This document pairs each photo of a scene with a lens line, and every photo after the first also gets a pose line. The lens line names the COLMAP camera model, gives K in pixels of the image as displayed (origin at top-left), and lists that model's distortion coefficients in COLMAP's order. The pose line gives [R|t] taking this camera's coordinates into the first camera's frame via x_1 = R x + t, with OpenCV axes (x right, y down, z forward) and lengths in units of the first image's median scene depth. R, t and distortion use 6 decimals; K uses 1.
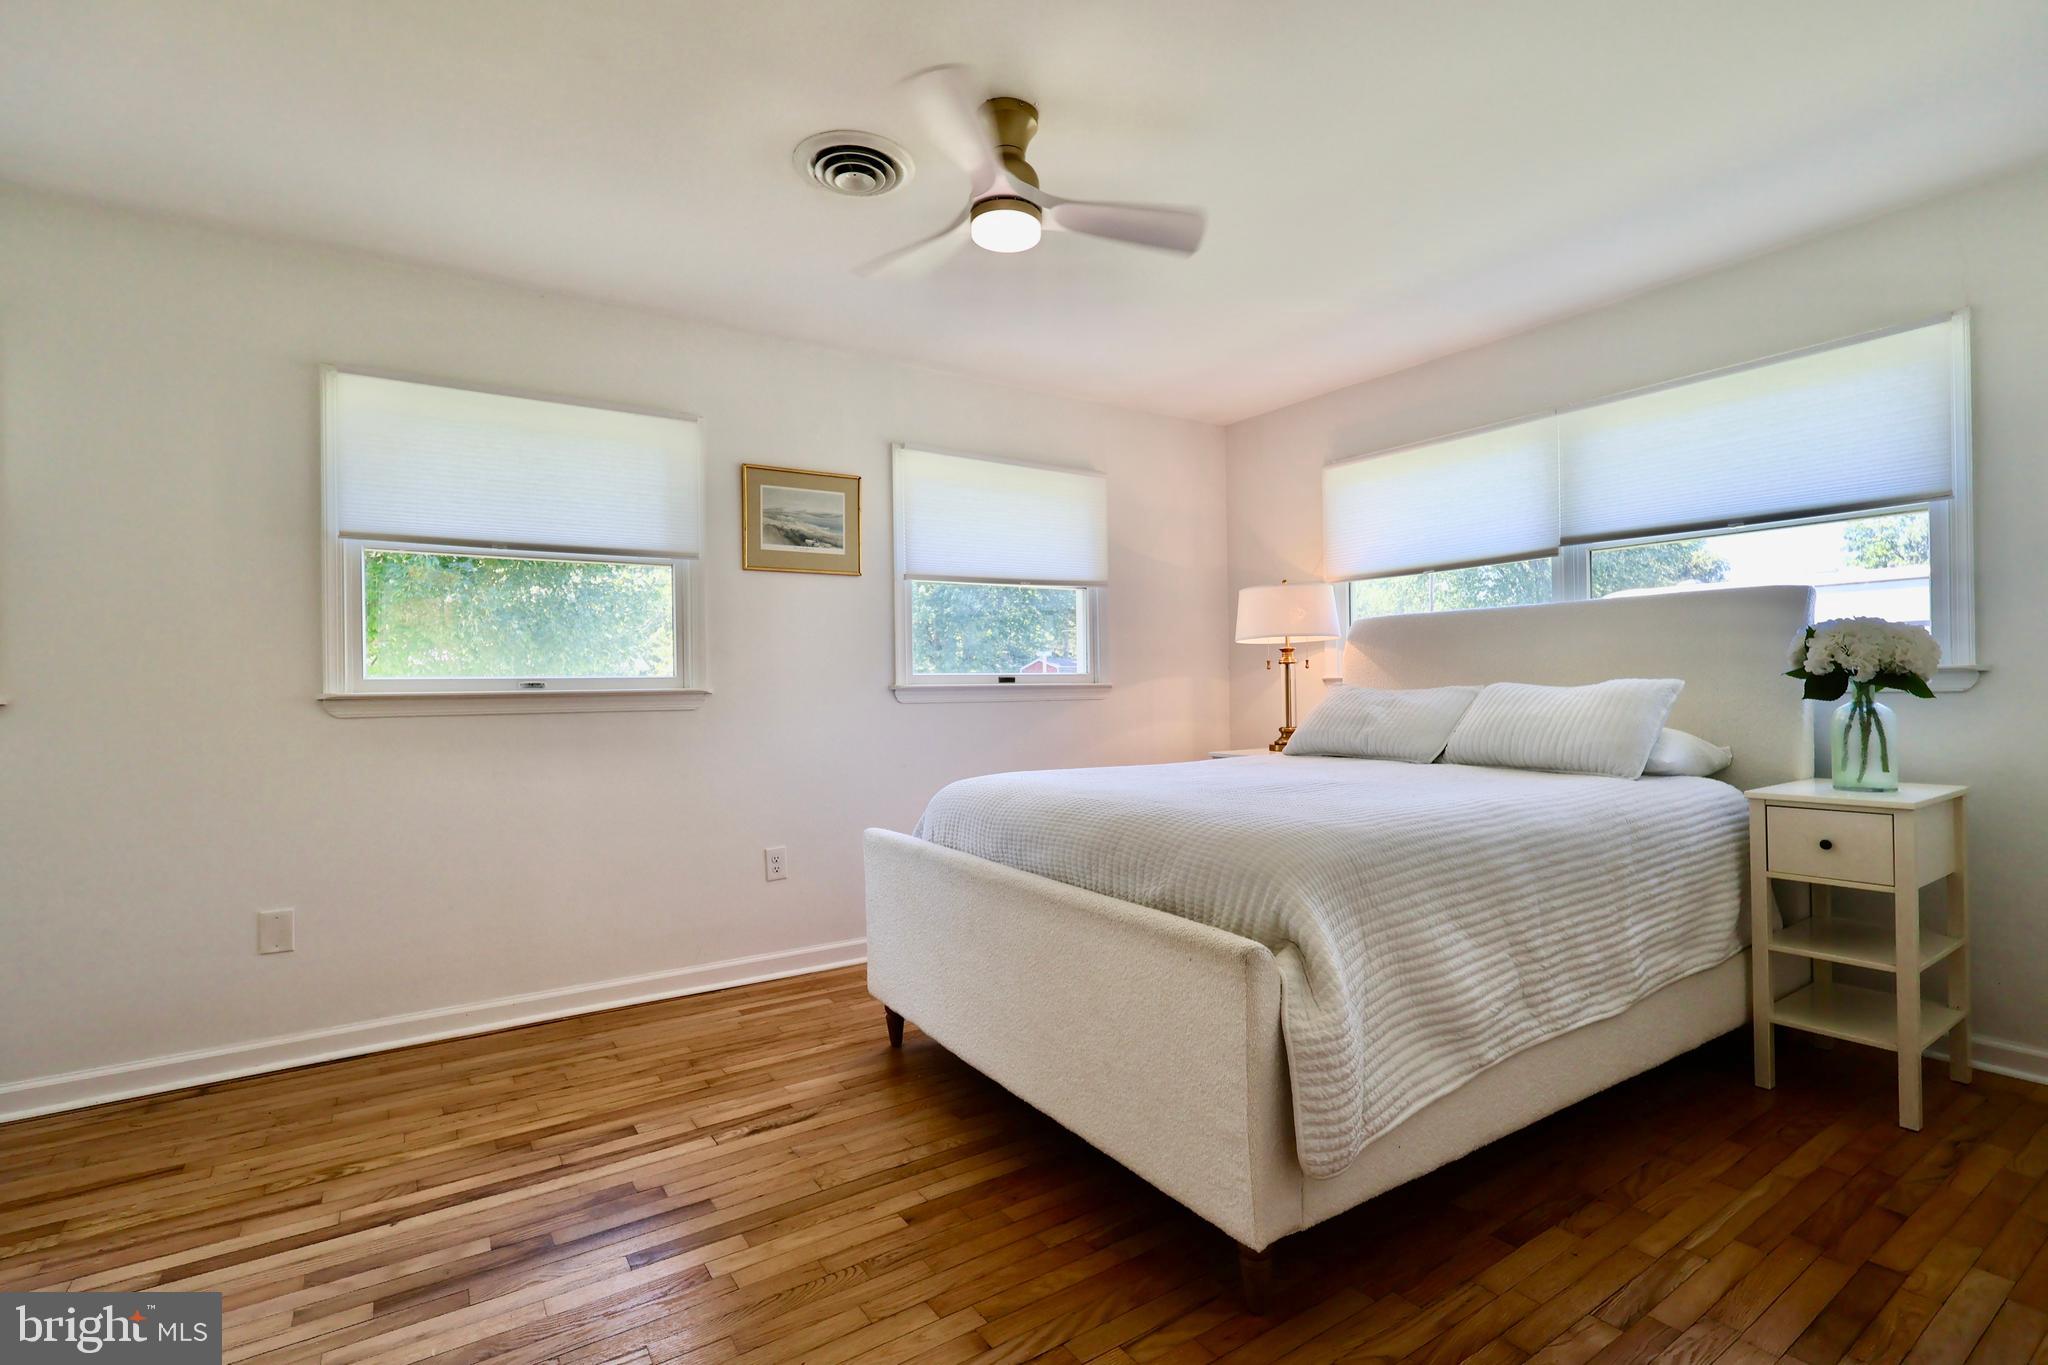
lens RADIAL K [[945.6, 0, 1026.4], [0, 945.6, 686.0], [0, 0, 1]] dist [-0.001708, 0.000473]
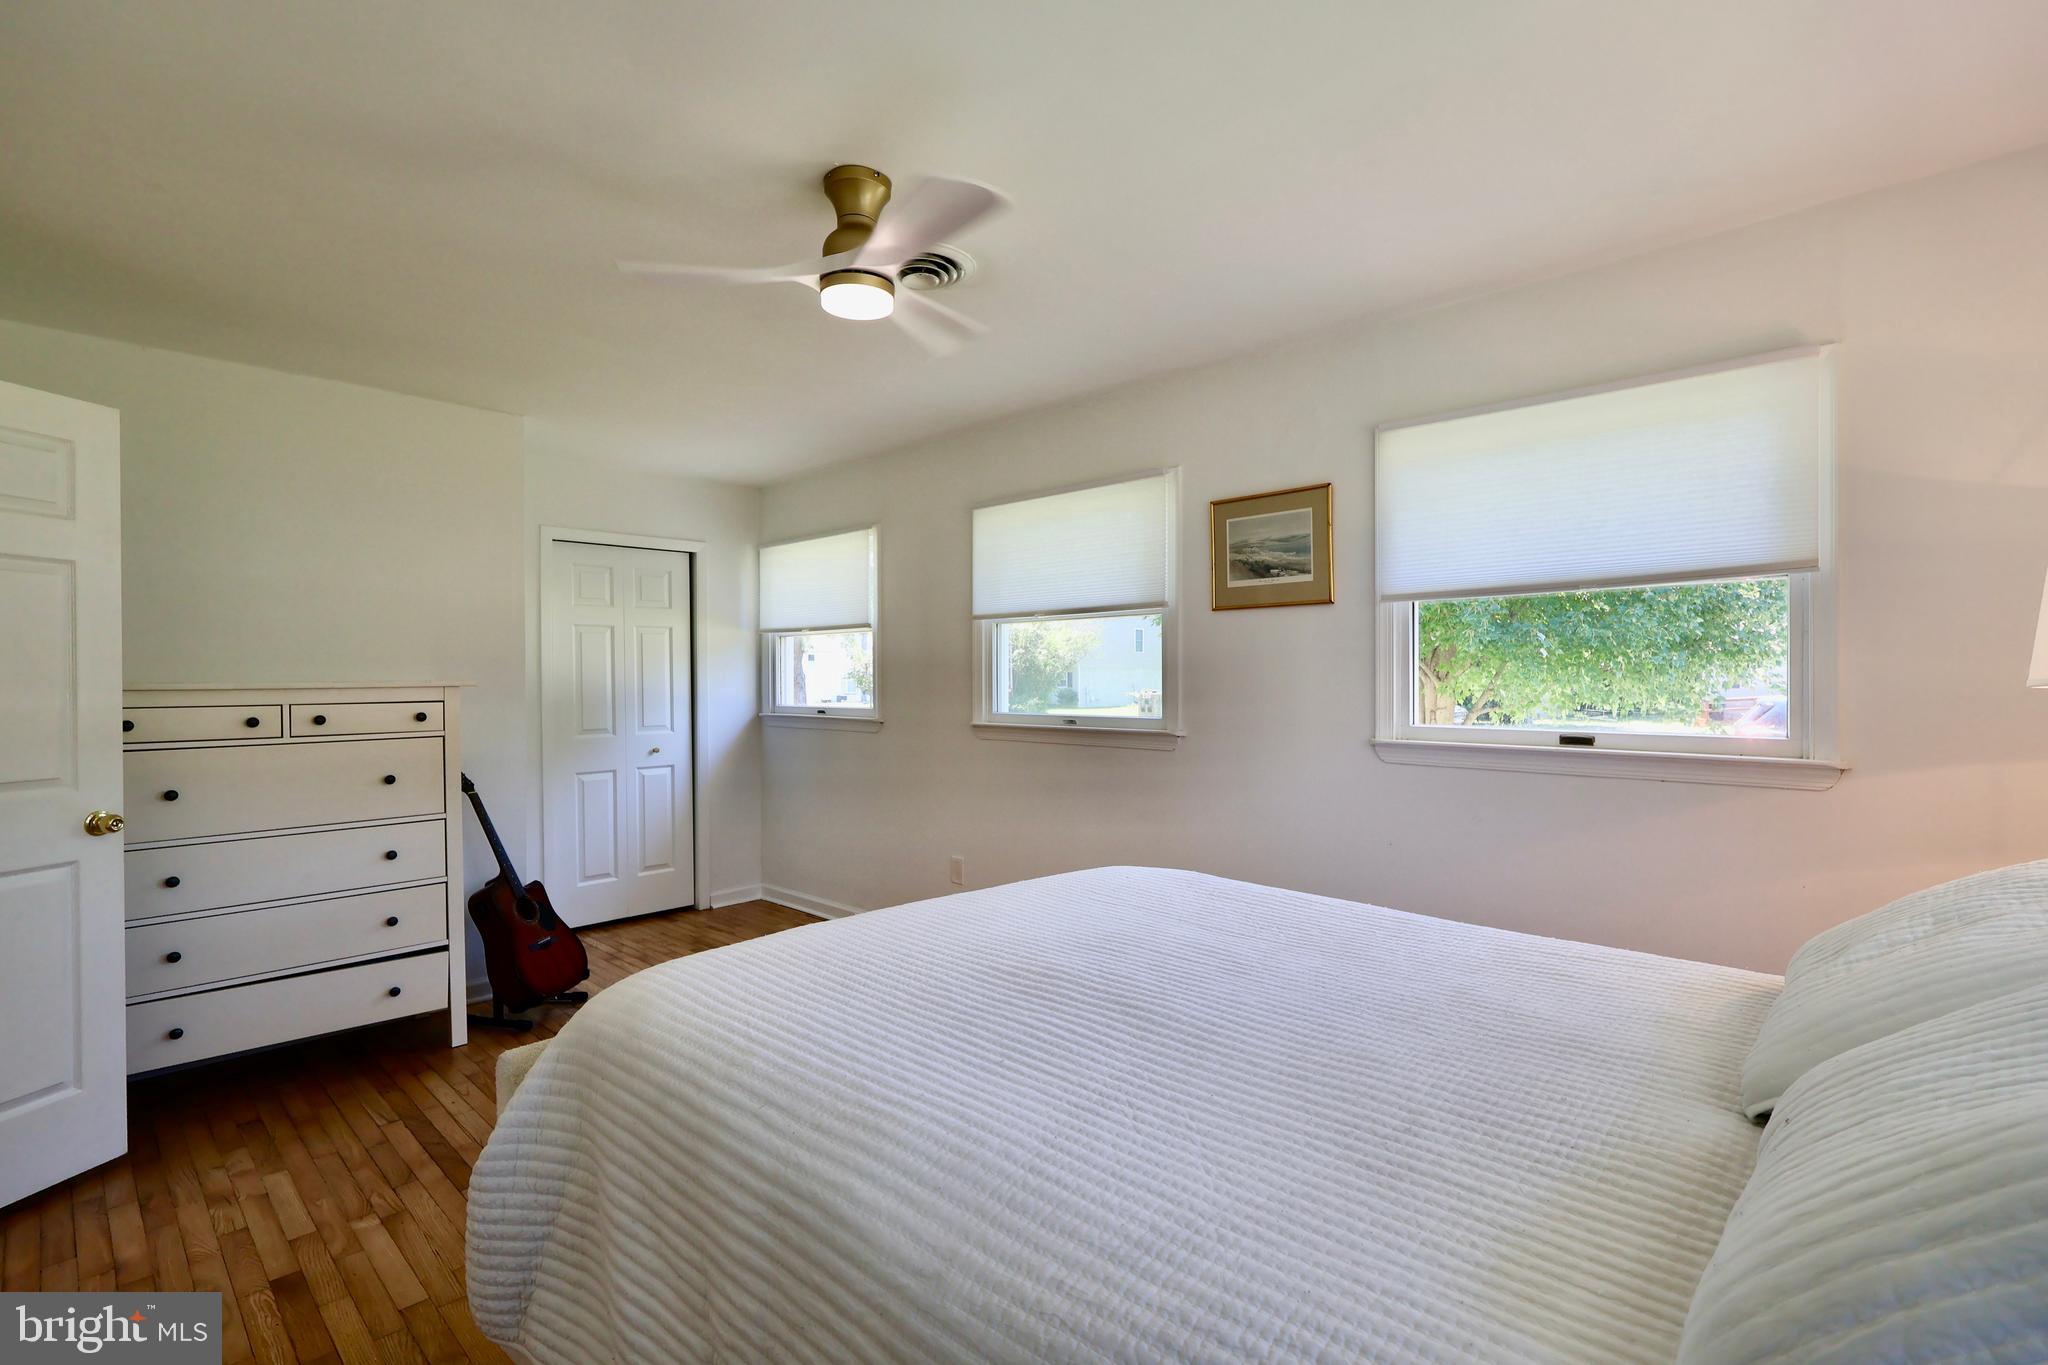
lens RADIAL K [[945.6, 0, 1026.4], [0, 945.6, 686.0], [0, 0, 1]] dist [-0.001708, 0.000473]
pose [[0.212070, 0.017884, -0.977091, 0.584604], [-0.003406, 0.999840, 0.017561, -0.060133], [0.977248, -0.000396, 0.212097, 0.583336]]
